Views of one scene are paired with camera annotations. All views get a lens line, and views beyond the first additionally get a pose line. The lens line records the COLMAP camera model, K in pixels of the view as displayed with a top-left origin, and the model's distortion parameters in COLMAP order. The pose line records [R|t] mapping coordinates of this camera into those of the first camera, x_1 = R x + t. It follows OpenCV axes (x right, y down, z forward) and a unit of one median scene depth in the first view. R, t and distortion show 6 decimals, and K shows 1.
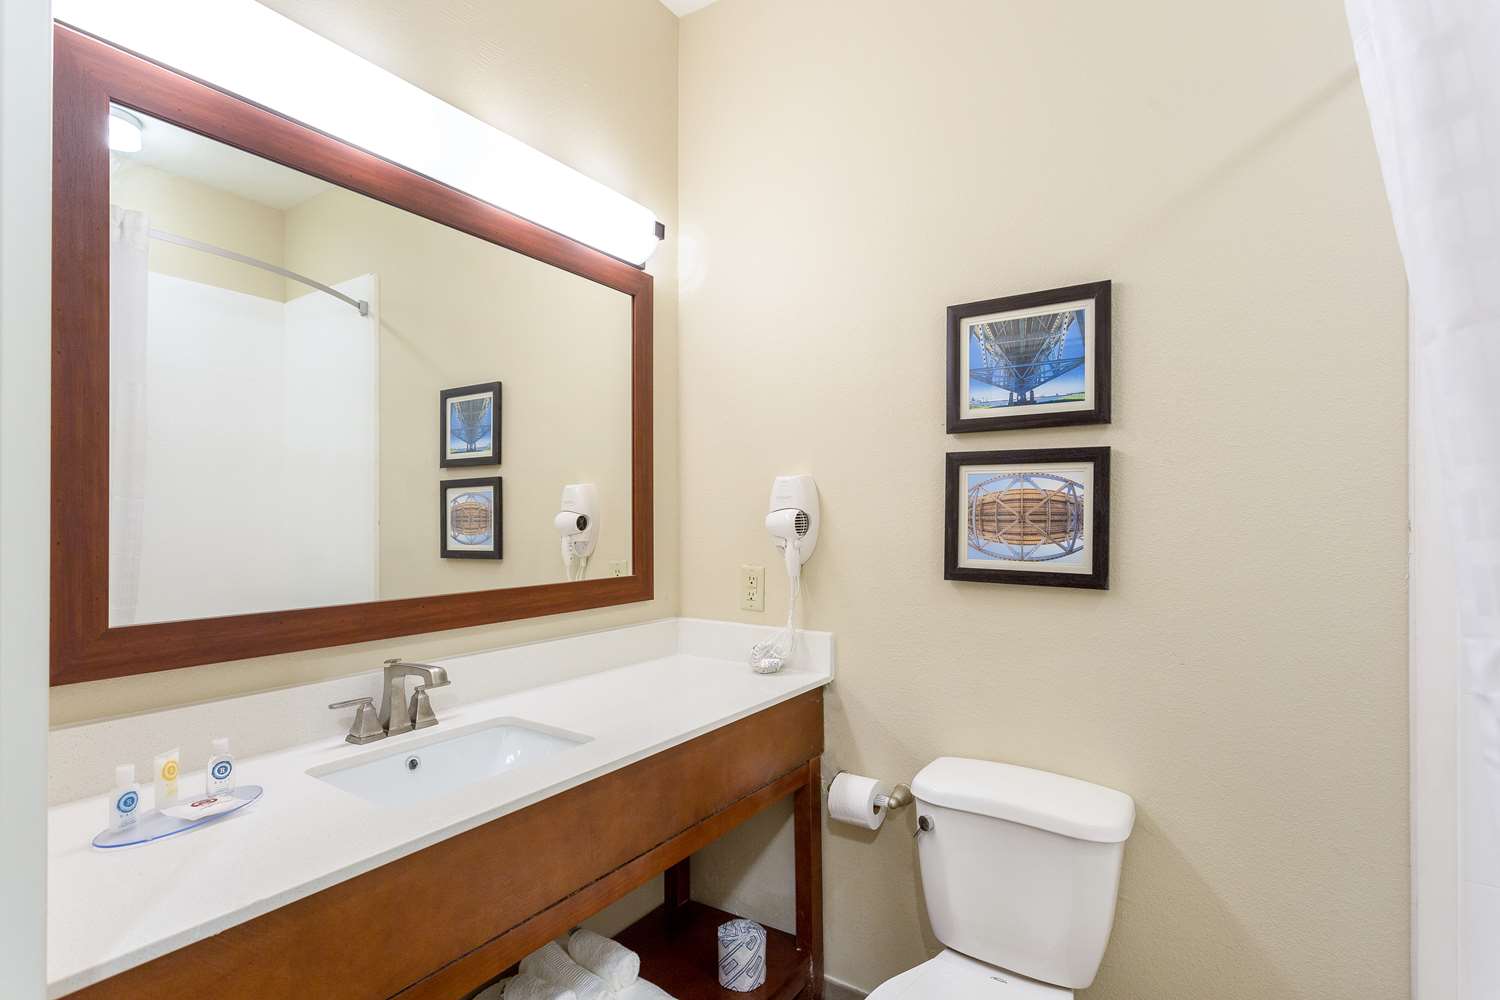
lens RADIAL K [[733.7, 0, 750.0], [0, 733.7, 500.0], [0, 0, 1]] dist [0.013880, -0.000635]
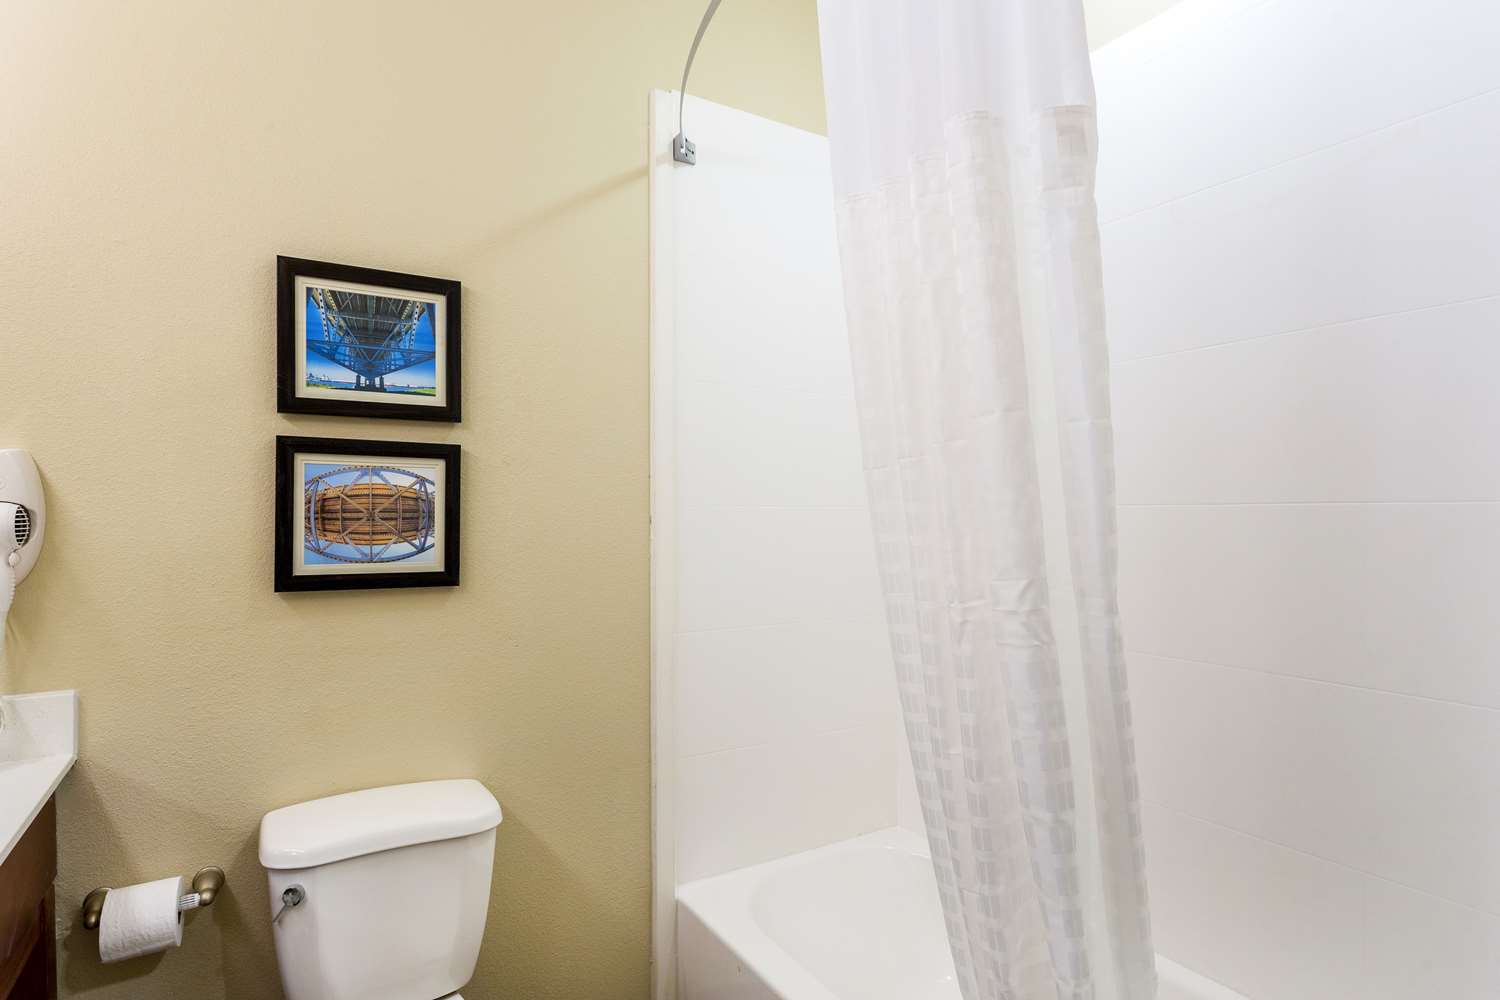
lens RADIAL K [[733.7, 0, 750.0], [0, 733.7, 500.0], [0, 0, 1]] dist [0.013880, -0.000635]
pose [[0.466777, 0.013587, 0.884271, -0.216404], [-0.019449, 0.999798, -0.005095, 0.000870], [-0.884161, -0.014820, 0.466947, 0.161574]]
